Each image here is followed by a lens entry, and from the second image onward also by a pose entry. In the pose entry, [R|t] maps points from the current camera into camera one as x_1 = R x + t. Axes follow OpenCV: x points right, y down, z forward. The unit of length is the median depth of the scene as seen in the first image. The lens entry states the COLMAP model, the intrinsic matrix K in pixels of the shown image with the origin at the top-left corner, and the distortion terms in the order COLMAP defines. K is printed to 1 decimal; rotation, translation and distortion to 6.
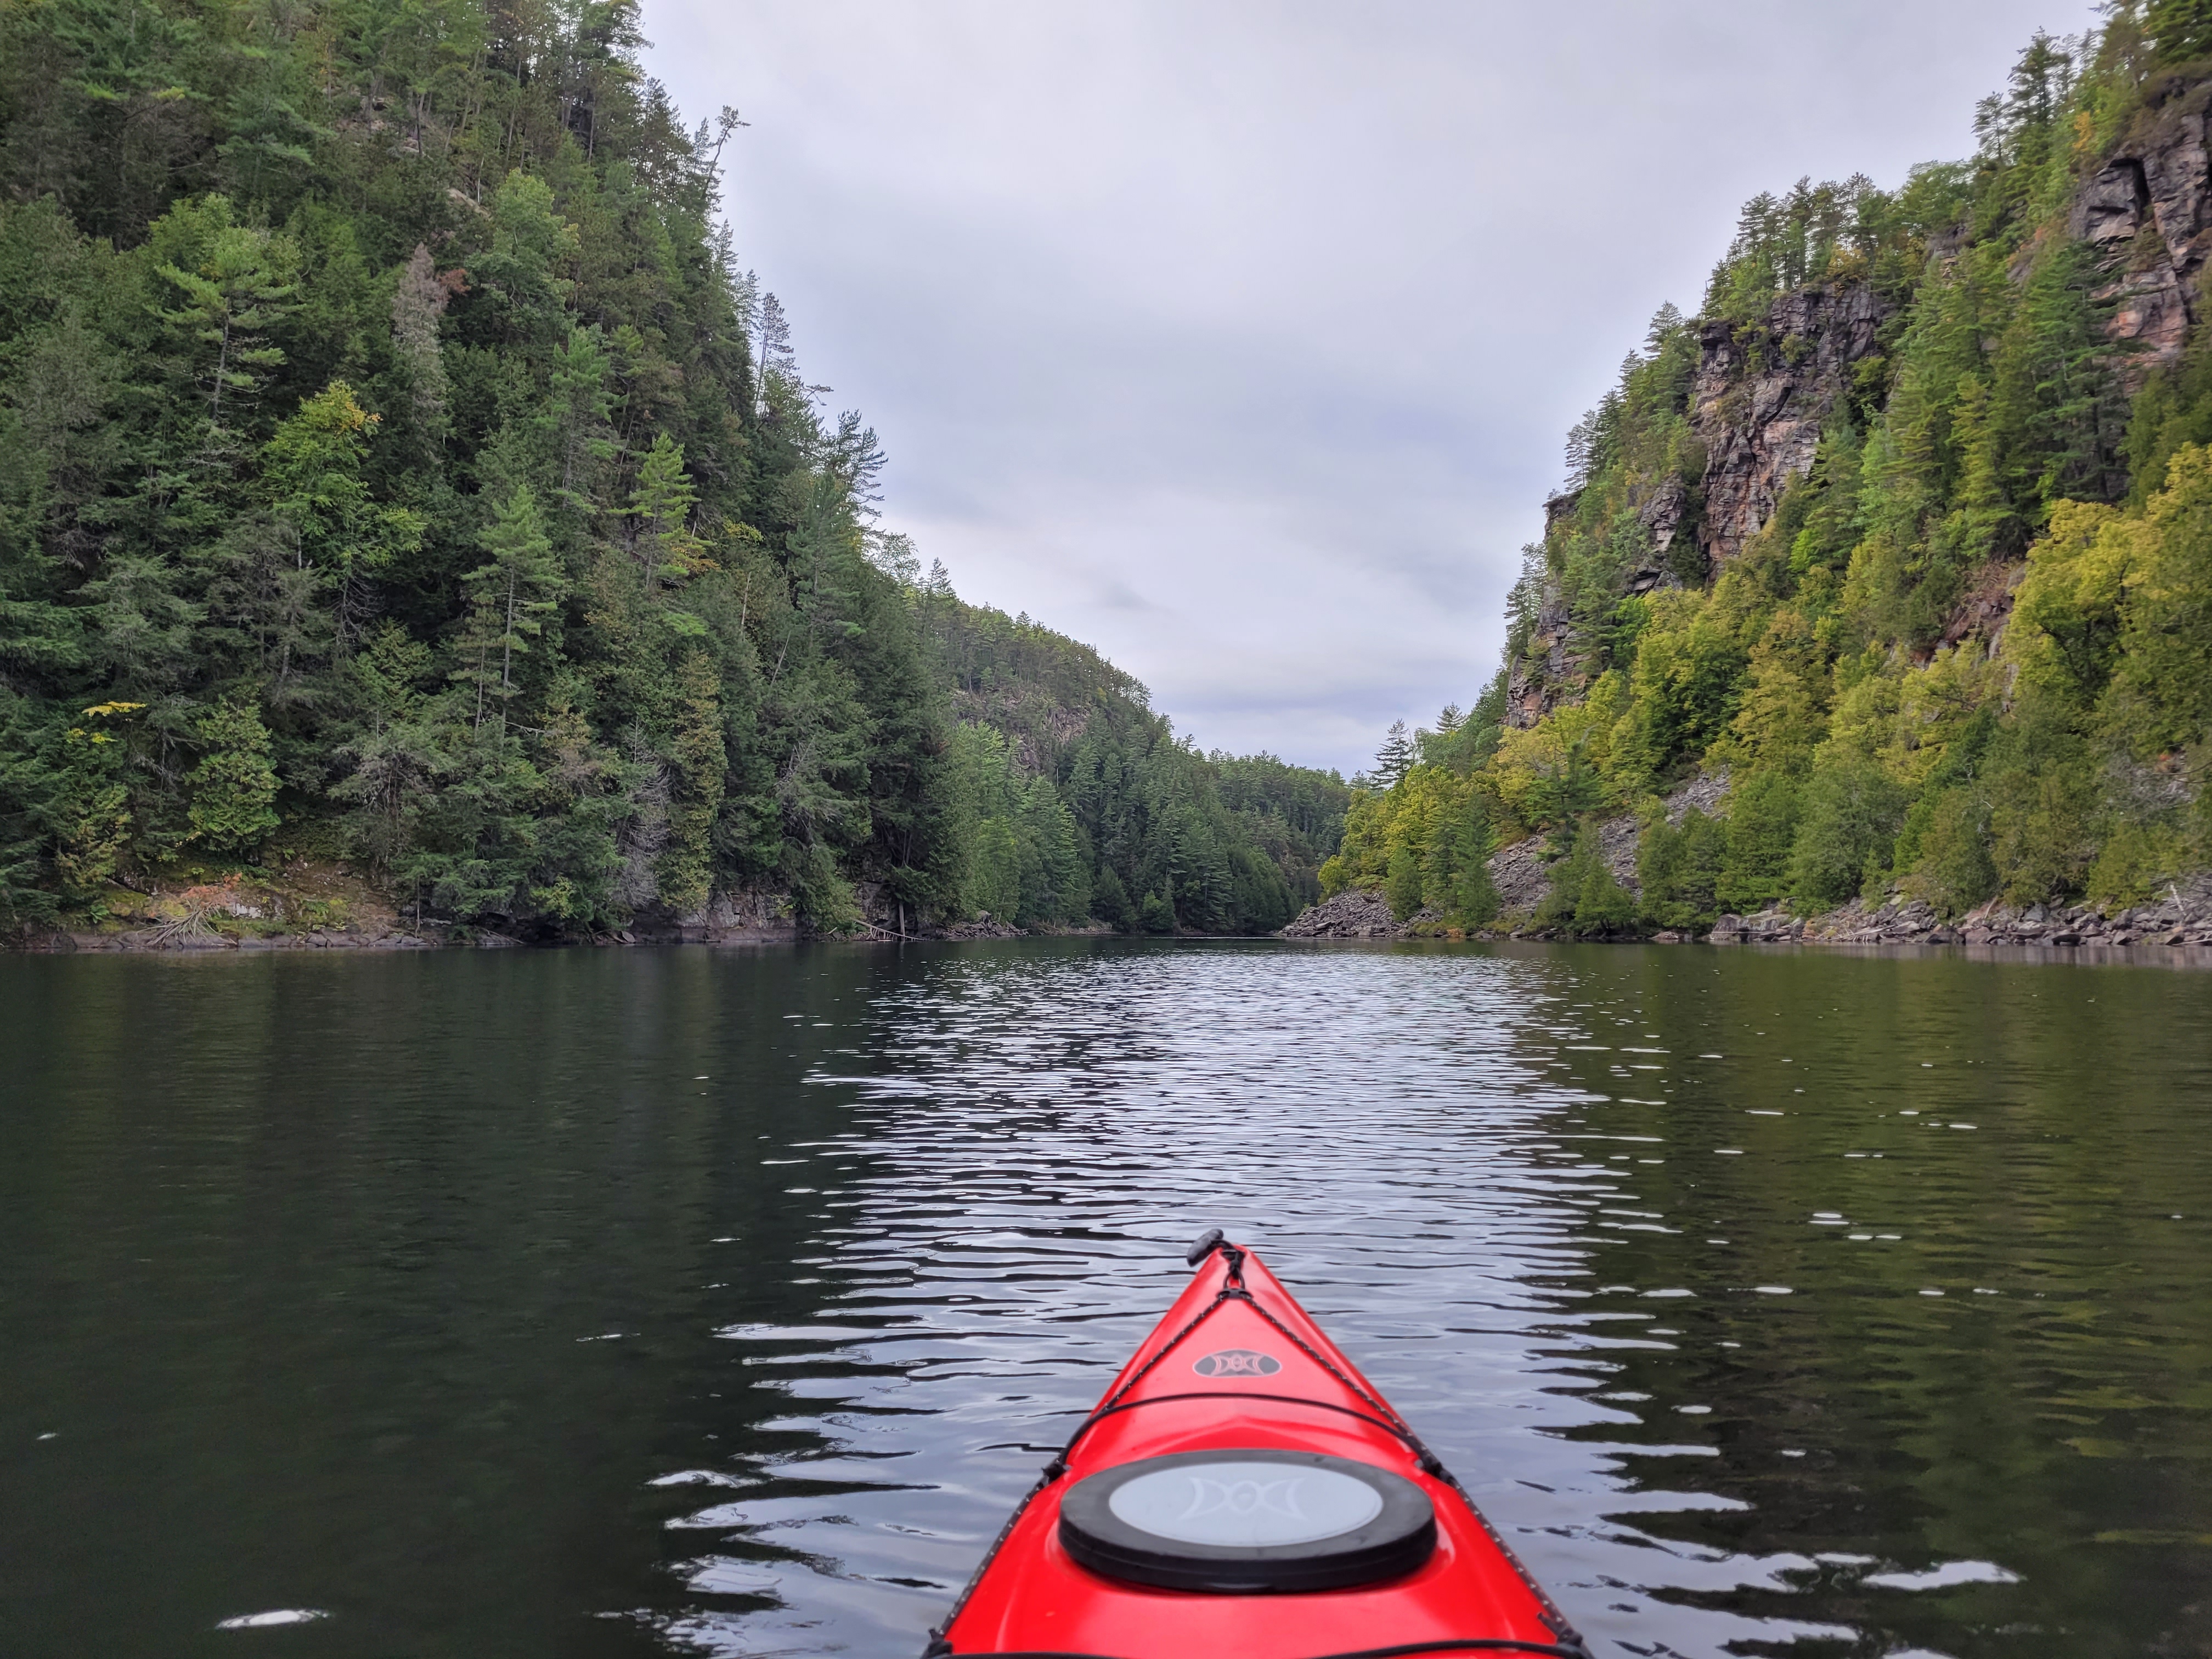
lens RADIAL K [[1692.8, 0, 1109.7], [0, 1692.8, 812.5], [0, 0, 1]] dist [0.049071, -0.047492]
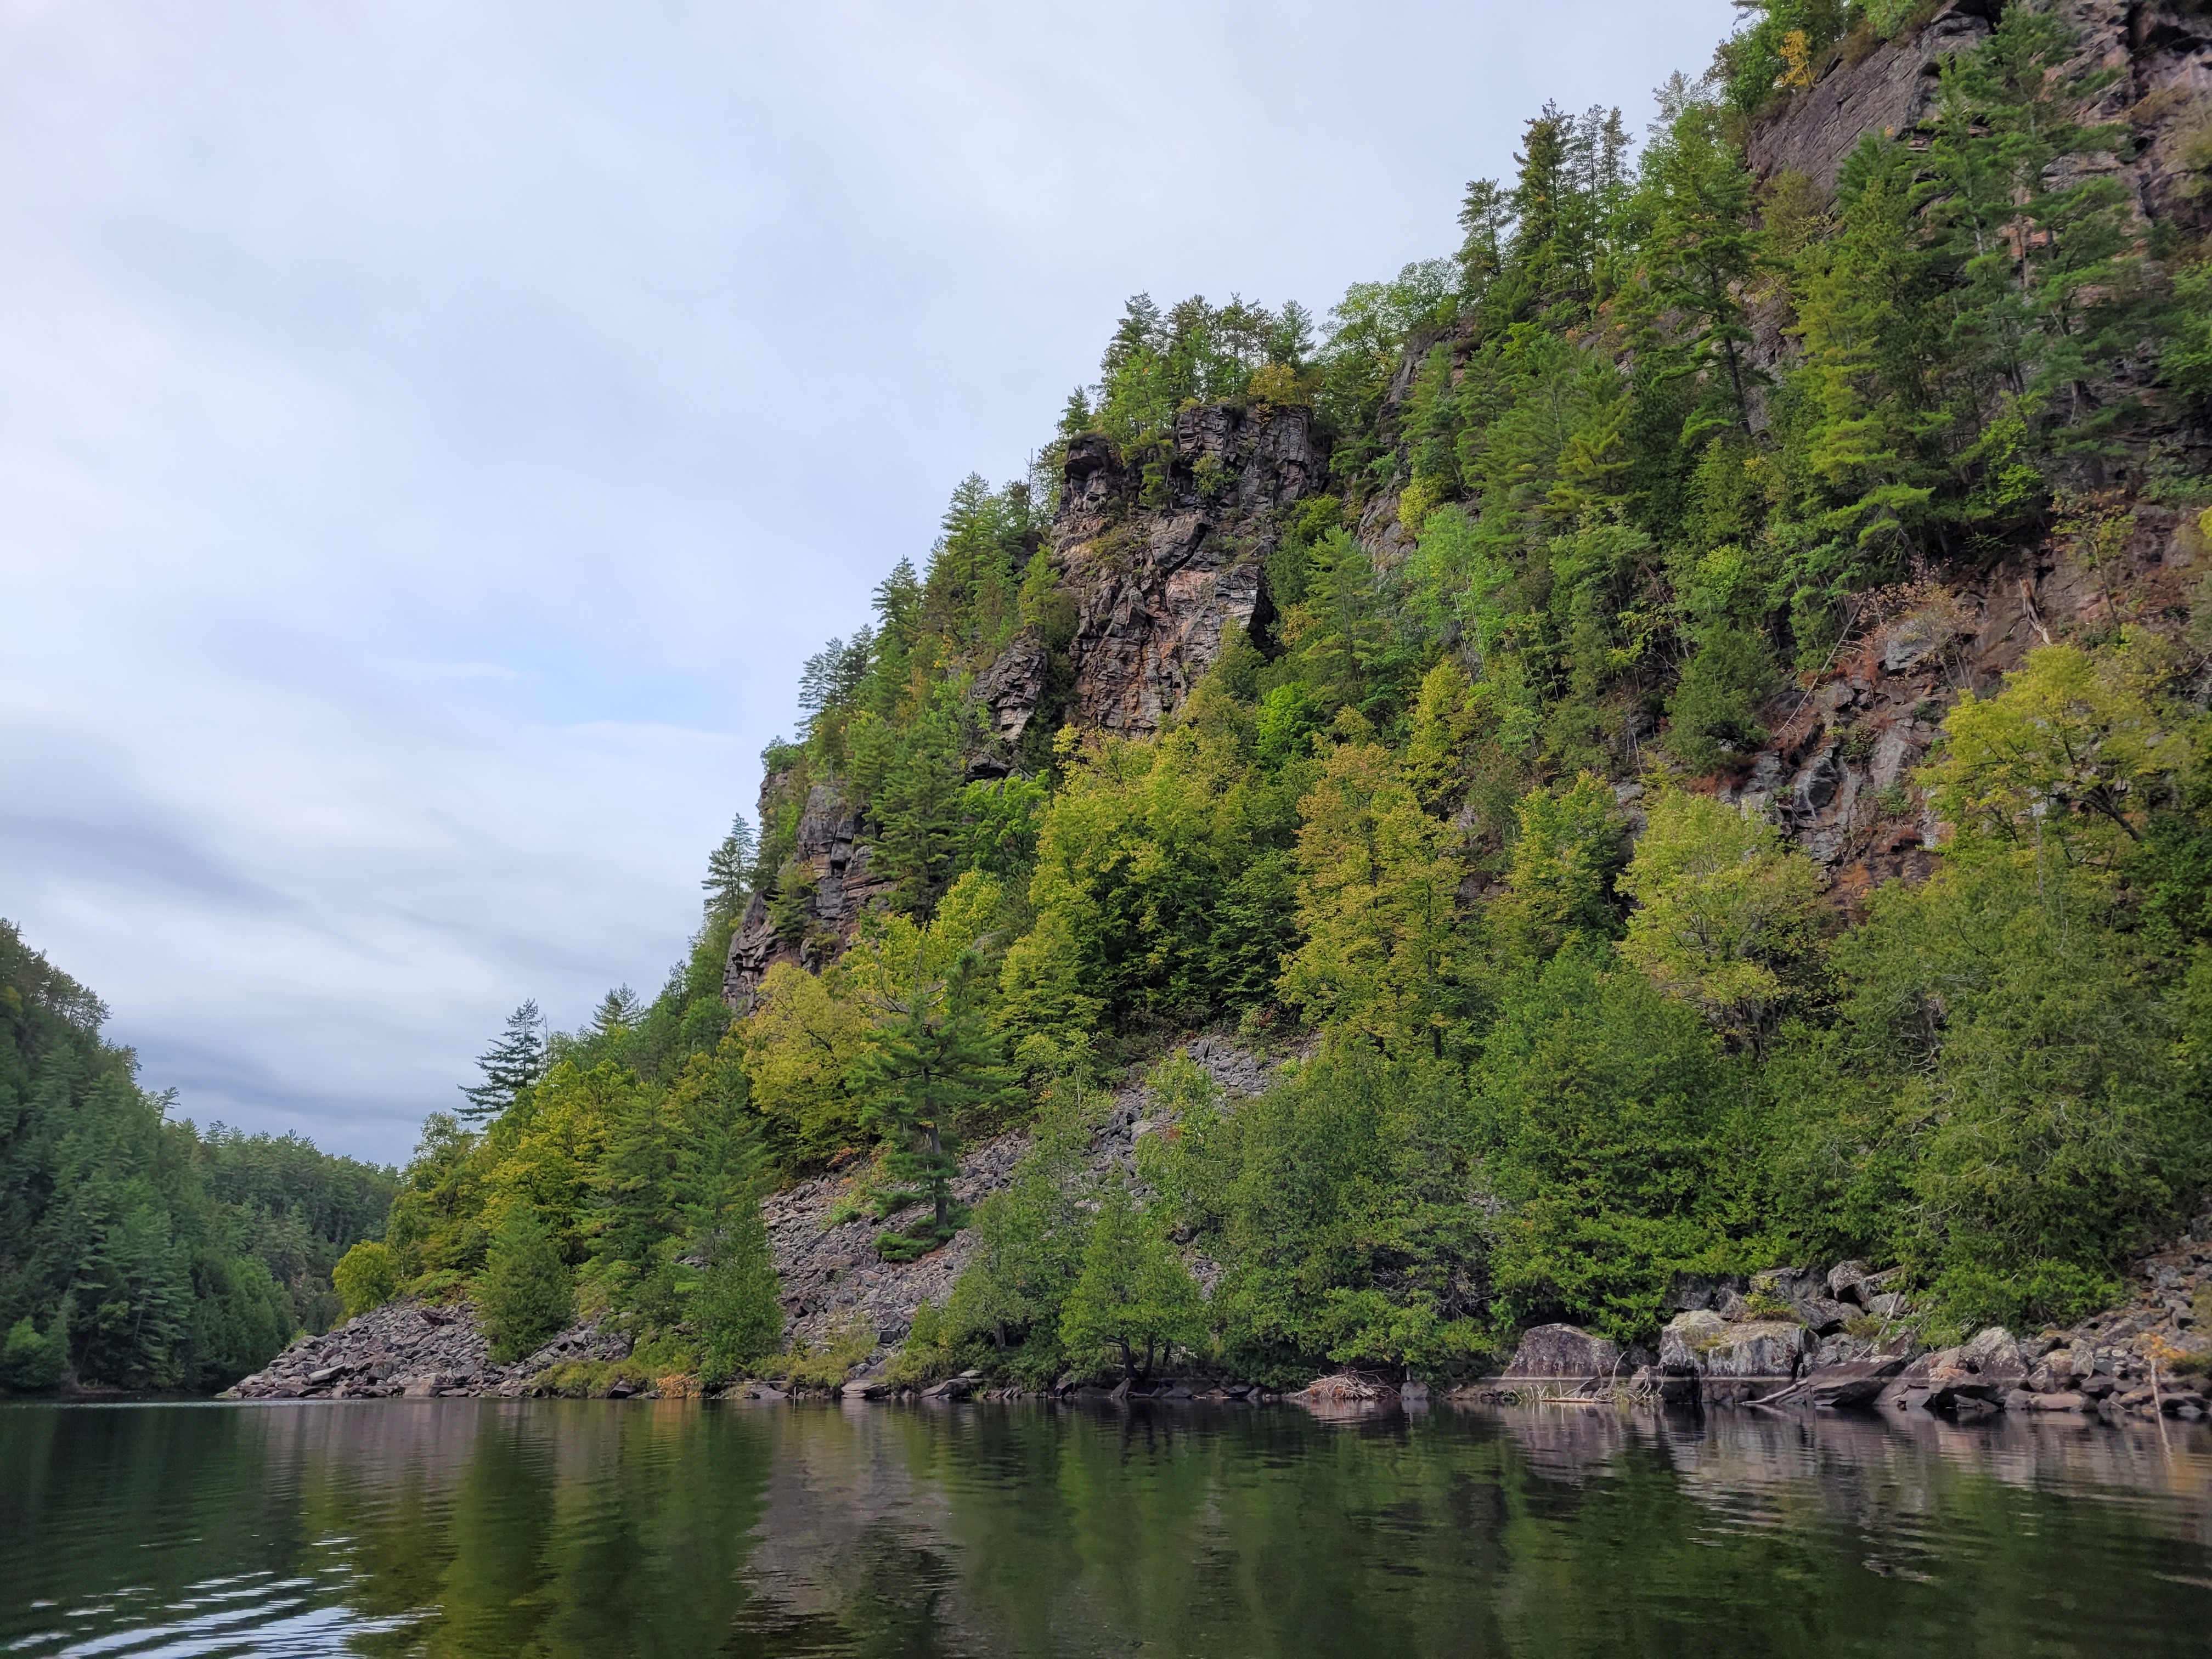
lens RADIAL K [[1692.8, 0, 1142.1], [0, 1692.8, 826.7], [0, 0, 1]] dist [0.049071, -0.047492]
pose [[0.857382, 0.152756, 0.491489, 0.077445], [-0.029143, 0.967817, -0.249961, 0.038624], [-0.513855, 0.199988, 0.834241, 0.556154]]
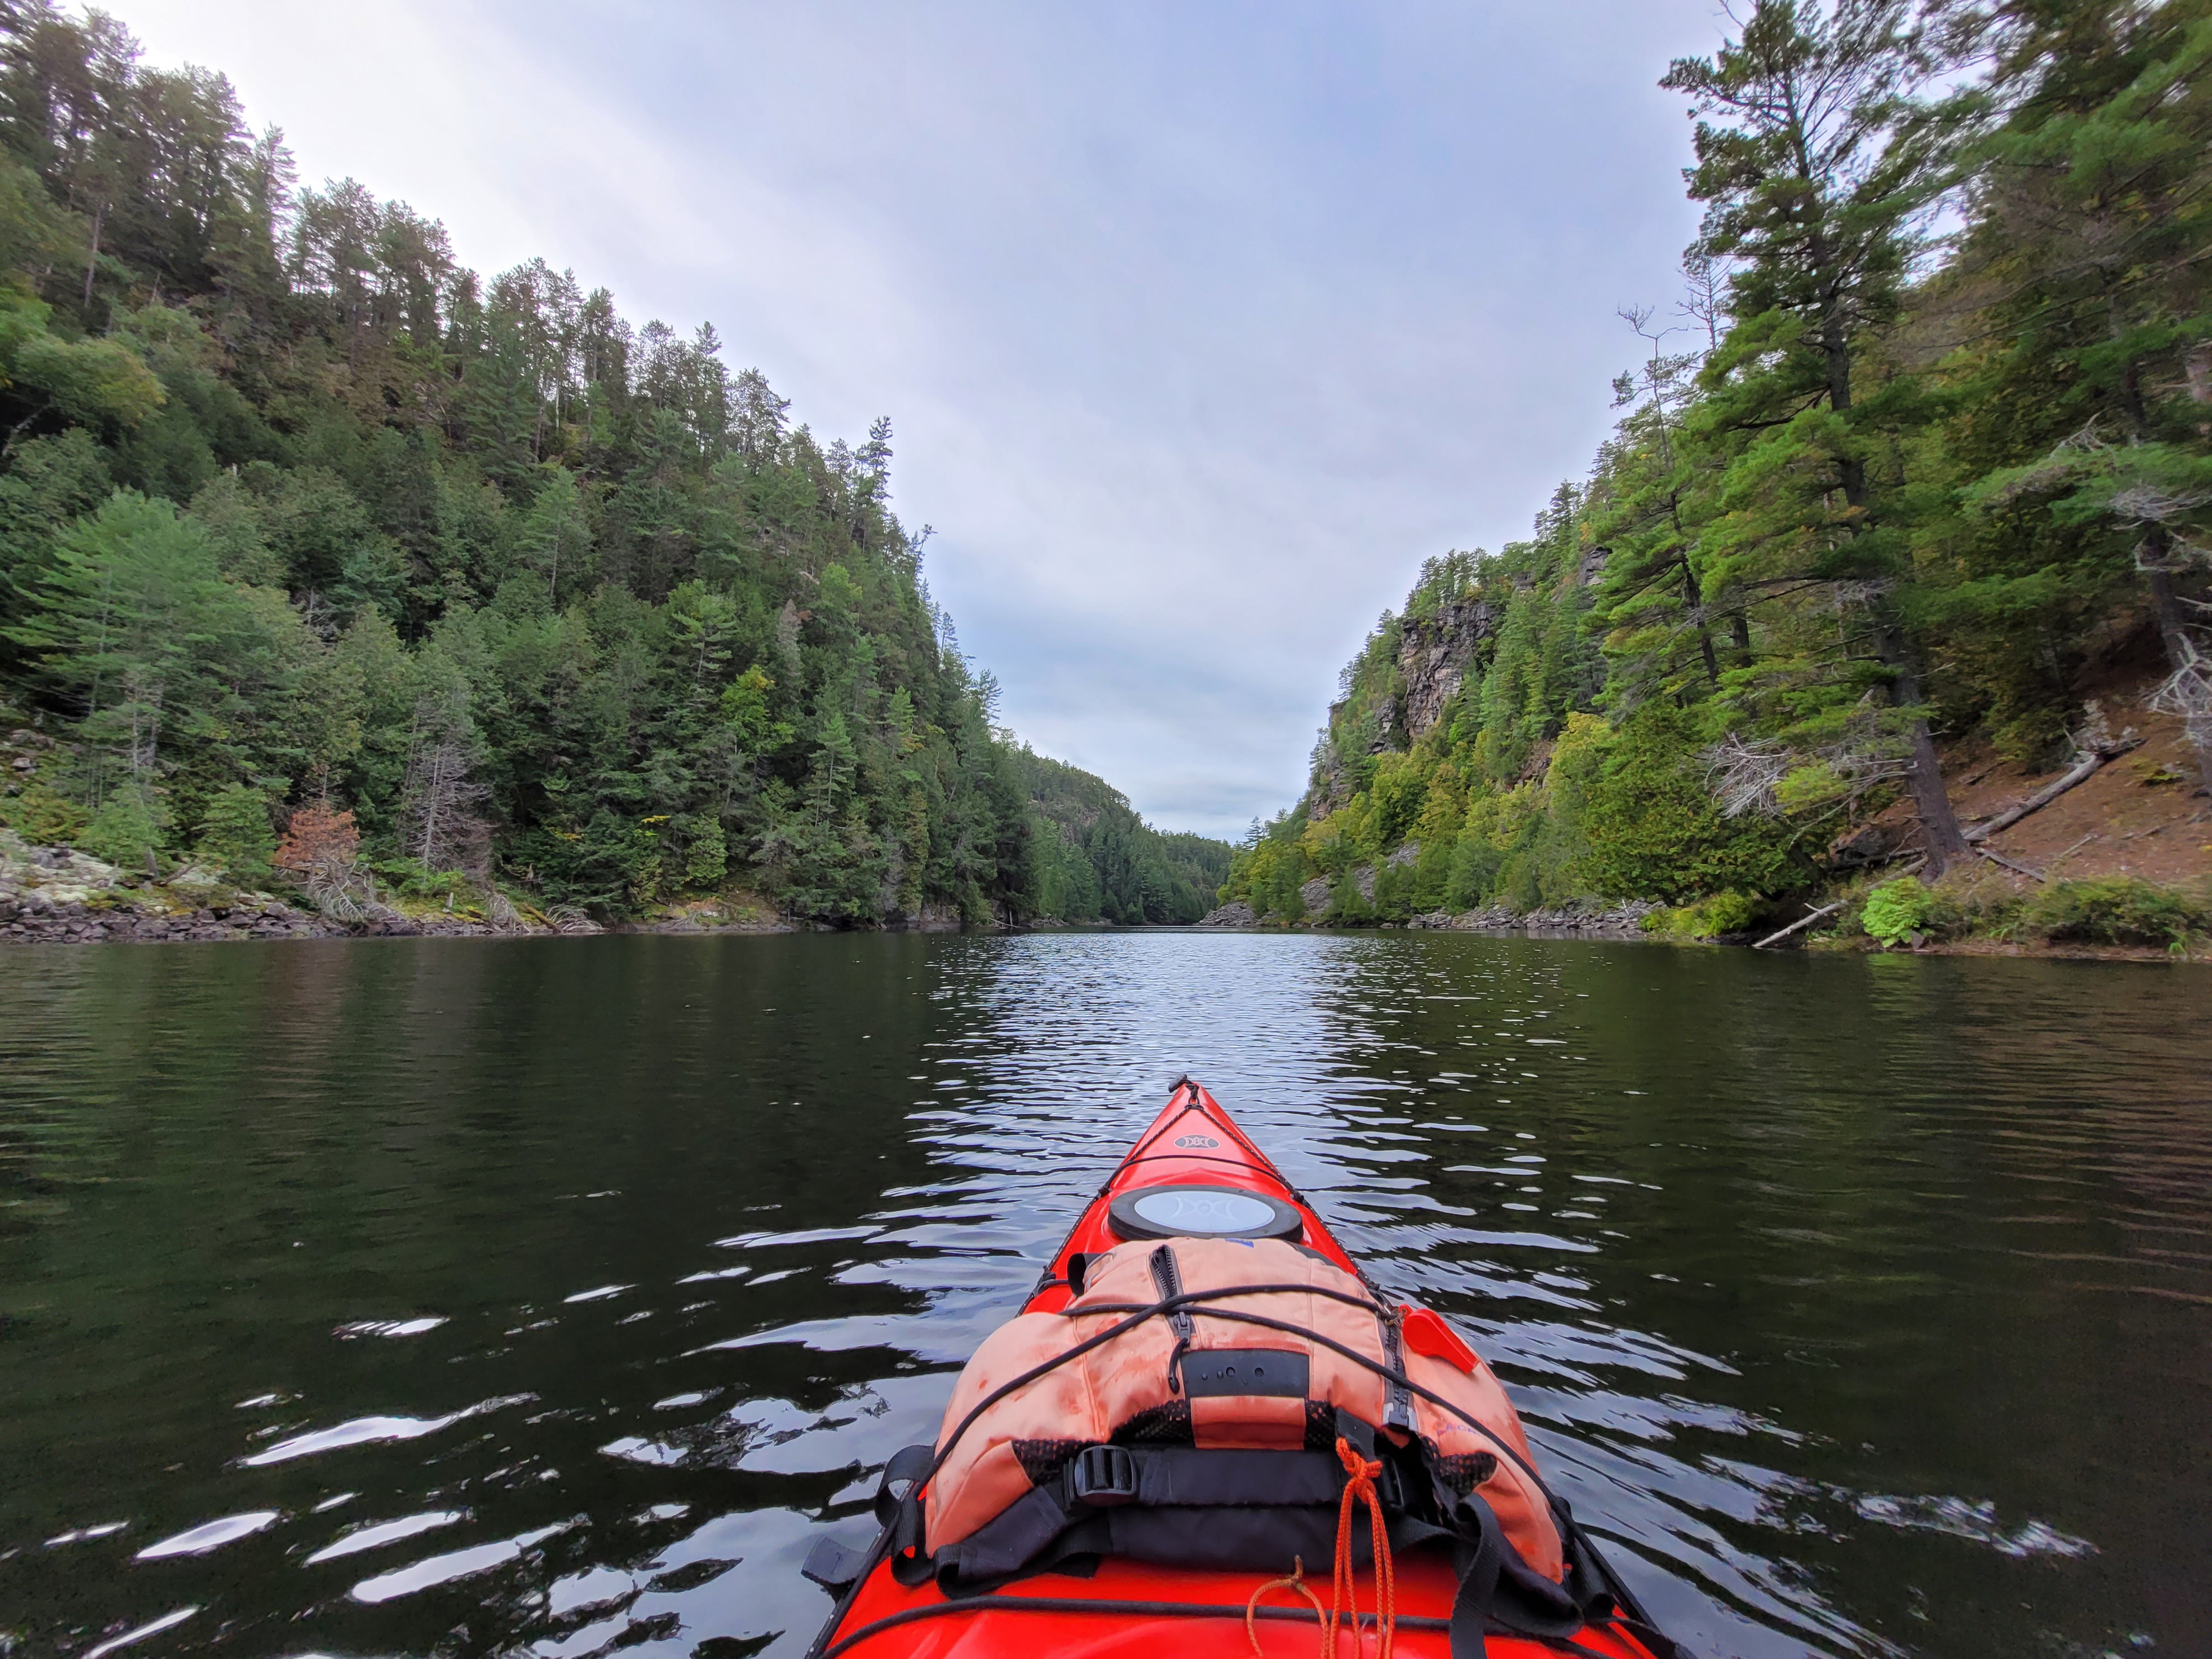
lens RADIAL K [[881.6, 0, 1098.4], [0, 881.6, 820.6], [0, 0, 1]] dist [0.002872, 0.000097]
pose [[0.999927, -0.002066, -0.011910, -0.002942], [0.001520, 0.998953, -0.045727, -0.003233], [0.011992, 0.045706, 0.998883, -0.045664]]
